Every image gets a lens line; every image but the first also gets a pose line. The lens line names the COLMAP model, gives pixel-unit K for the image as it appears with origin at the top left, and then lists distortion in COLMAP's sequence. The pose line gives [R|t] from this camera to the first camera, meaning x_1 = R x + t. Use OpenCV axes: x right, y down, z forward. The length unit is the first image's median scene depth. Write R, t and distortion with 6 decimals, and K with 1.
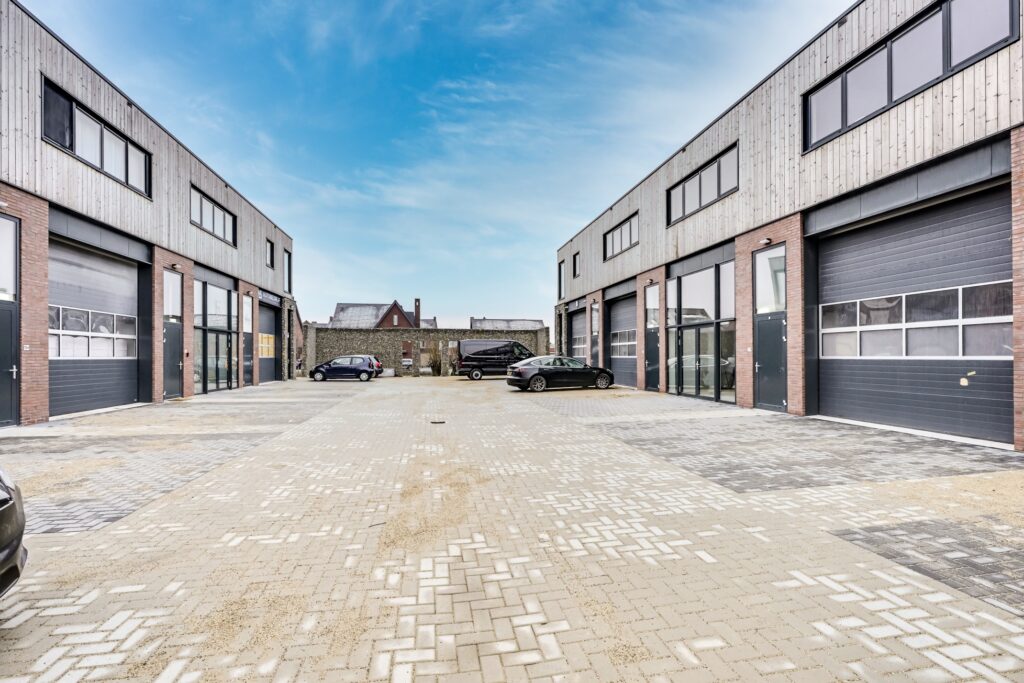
lens RADIAL K [[467.1, 0, 513.1], [0, 467.1, 358.9], [0, 0, 1]] dist [0.000246, -0.000038]
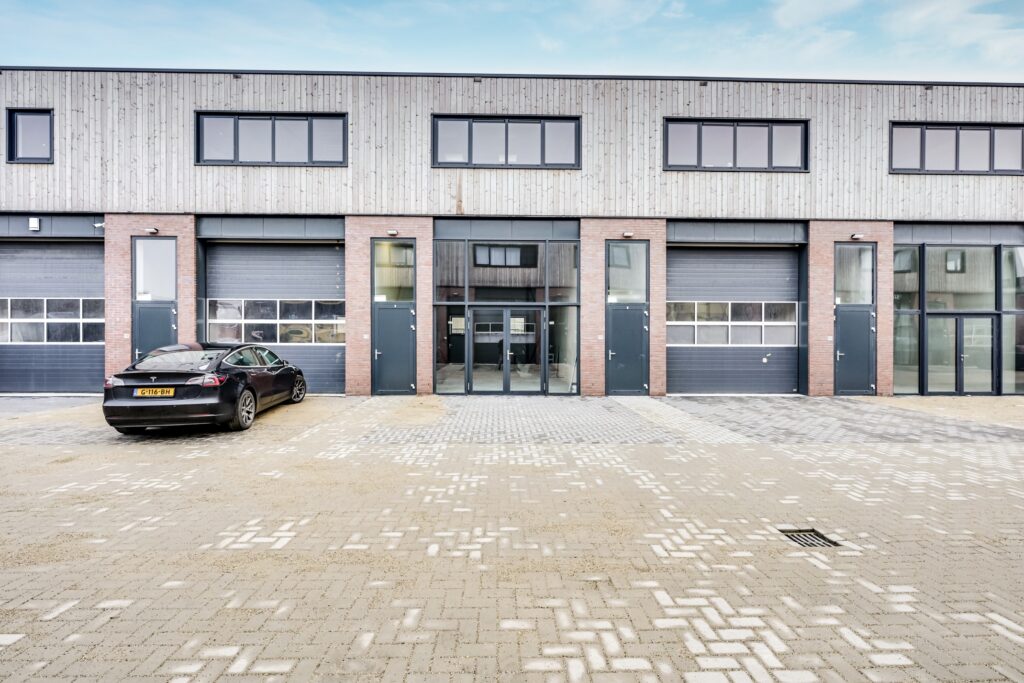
lens RADIAL K [[320.9, 0, 511.1], [0, 320.9, 344.8], [0, 0, 1]] dist [-0.000537, 0.000002]
pose [[0.161653, -0.001378, 0.986847, -0.106615], [0.001185, 0.999999, 0.001202, -0.002685], [-0.986847, 0.000975, 0.161654, 0.590884]]
